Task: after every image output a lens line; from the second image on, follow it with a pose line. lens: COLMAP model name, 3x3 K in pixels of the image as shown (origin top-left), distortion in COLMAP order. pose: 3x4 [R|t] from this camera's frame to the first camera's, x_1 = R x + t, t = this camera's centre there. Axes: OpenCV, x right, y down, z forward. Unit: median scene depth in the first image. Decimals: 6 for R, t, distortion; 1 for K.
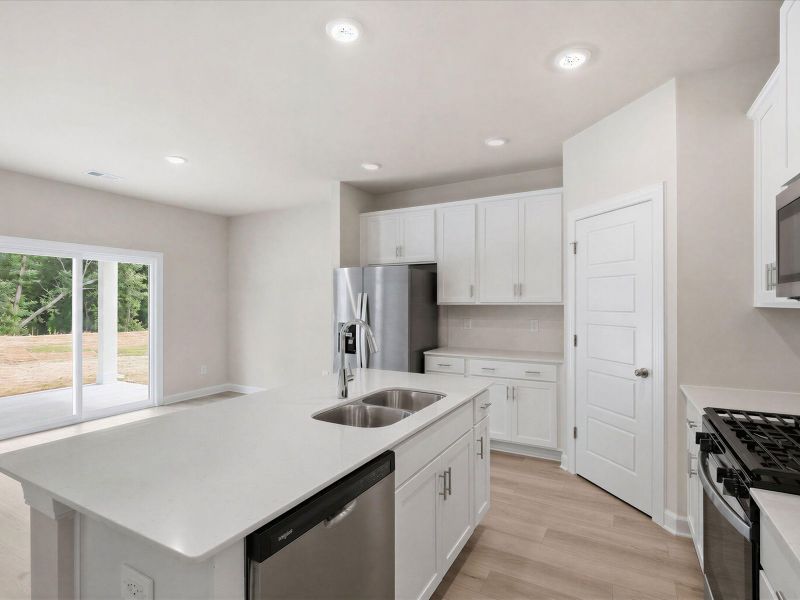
lens RADIAL K [[405.0, 0, 405.1], [0, 405.0, 300.2], [0, 0, 1]] dist [0.001498, -0.001229]
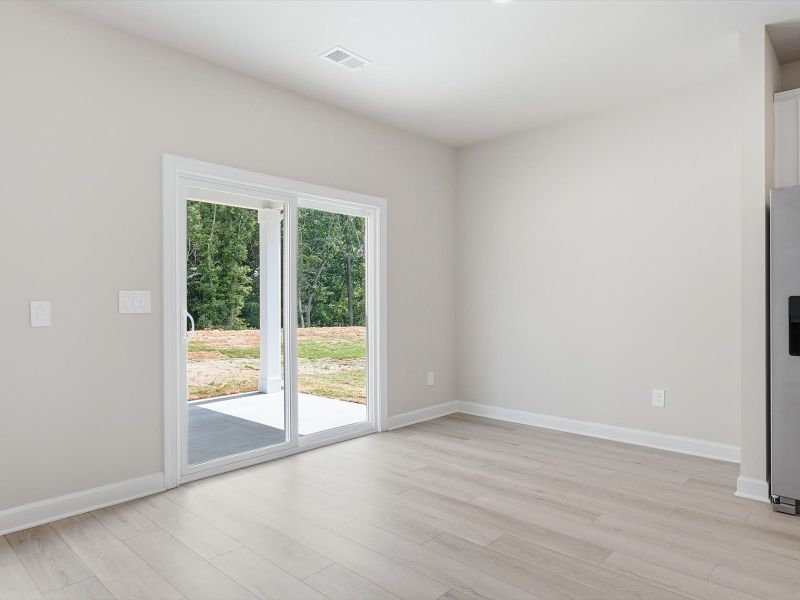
lens RADIAL K [[495.3, 0, 404.3], [0, 495.3, 303.0], [0, 0, 1]] dist [0.005326, -0.001031]
pose [[0.970962, -0.003369, -0.239211, -0.378795], [0.005896, 0.999934, 0.009848, 0.044113], [0.239162, -0.010972, 0.970918, 0.229065]]
